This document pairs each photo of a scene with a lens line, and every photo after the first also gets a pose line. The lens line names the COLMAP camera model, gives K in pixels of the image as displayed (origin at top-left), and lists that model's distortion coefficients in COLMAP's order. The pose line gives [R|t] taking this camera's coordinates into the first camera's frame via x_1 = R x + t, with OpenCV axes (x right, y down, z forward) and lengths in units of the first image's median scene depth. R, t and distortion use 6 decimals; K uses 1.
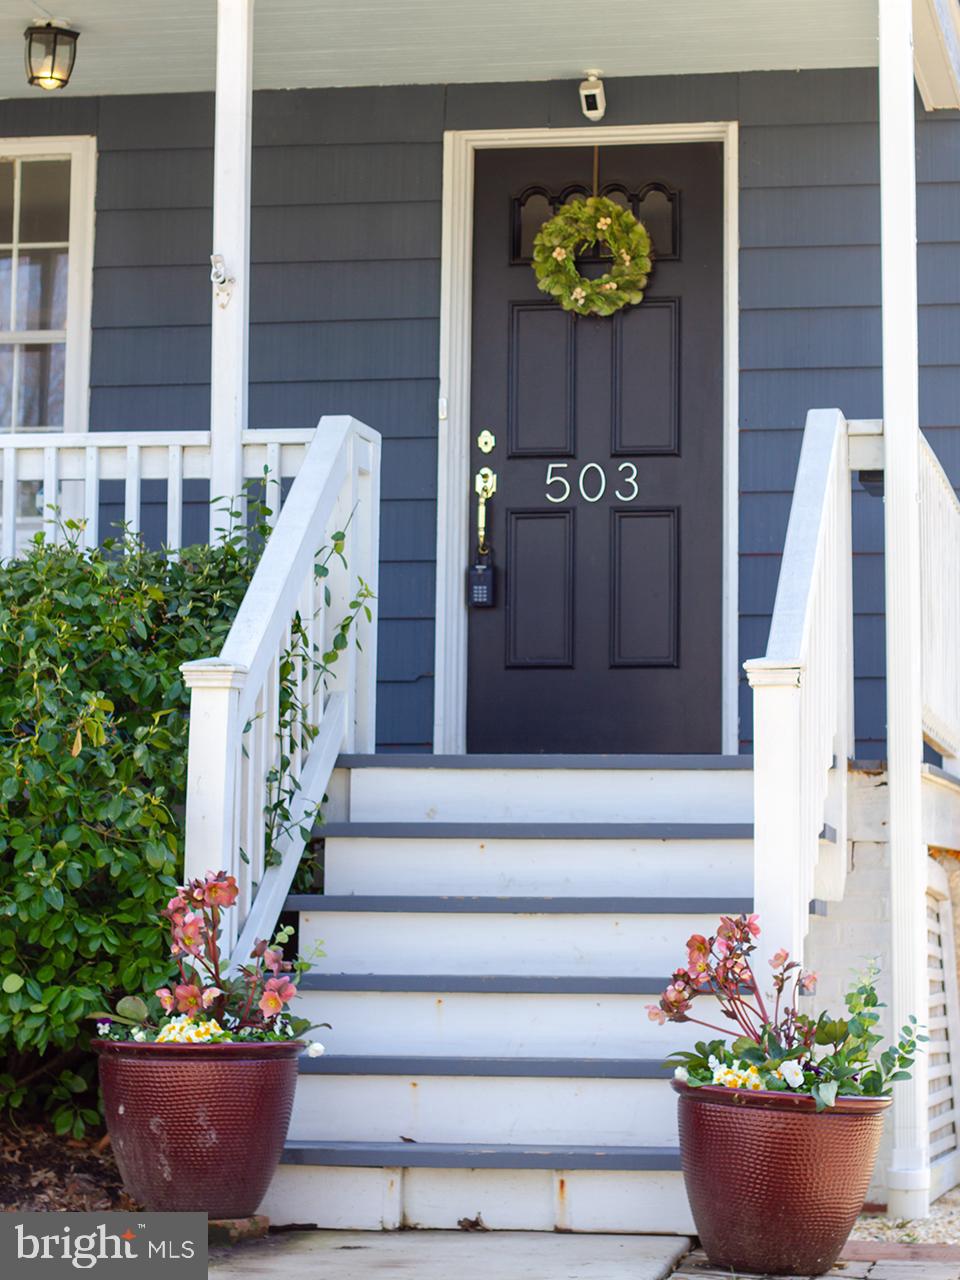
lens RADIAL K [[3261.7, 0, 480.0], [0, 3261.7, 640.0], [0, 0, 1]] dist [-0.016024, 0.434709]
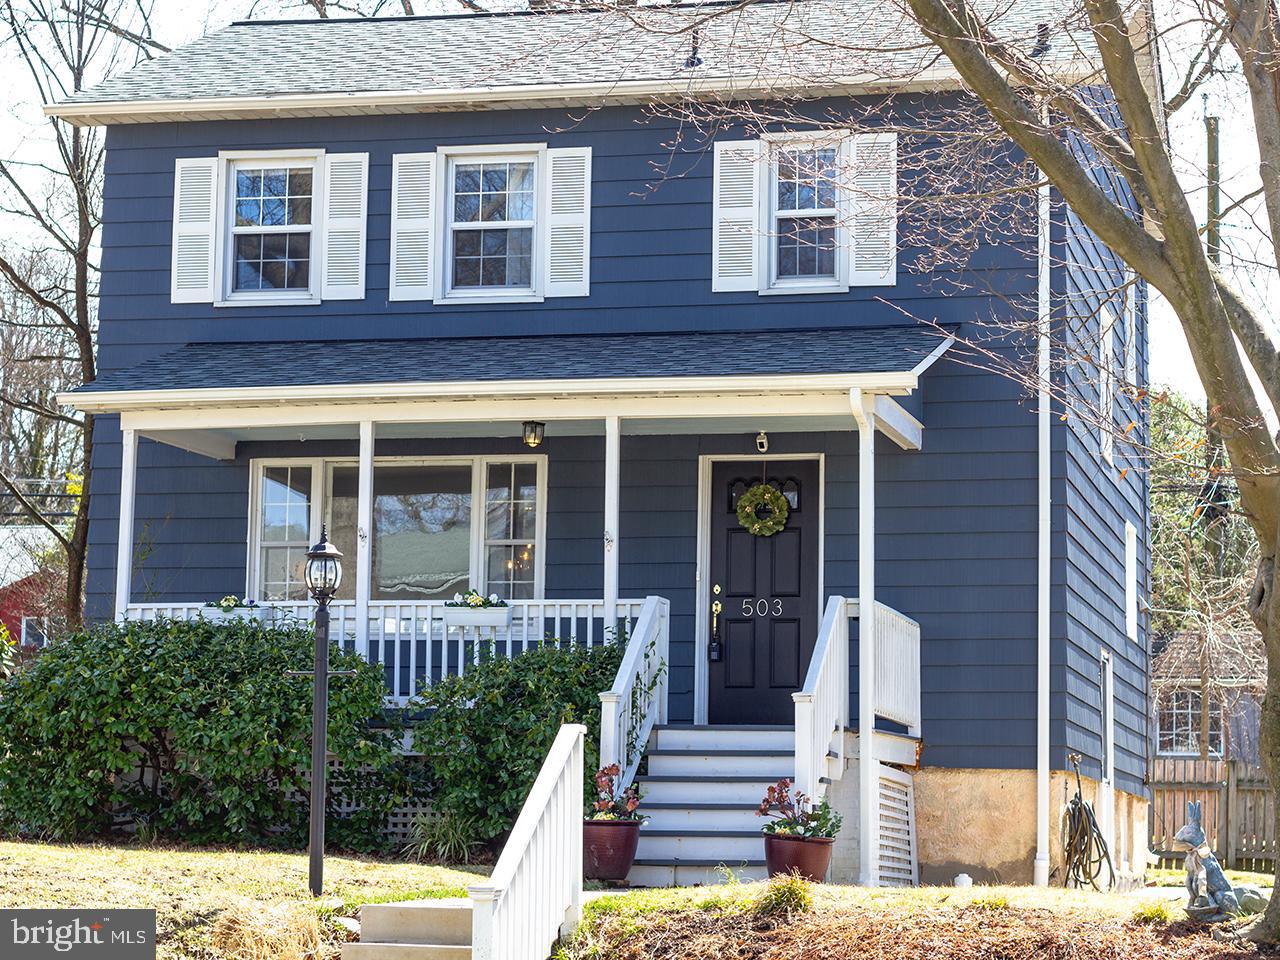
lens RADIAL K [[3261.7, 0, 640.0], [0, 3261.7, 480.0], [0, 0, 1]] dist [-0.016024, 0.434709]
pose [[0.998851, -0.001065, -0.047918, 0.072605], [-0.000789, 0.999253, -0.038648, -0.060779], [0.047923, 0.038641, 0.998103, -1.642123]]
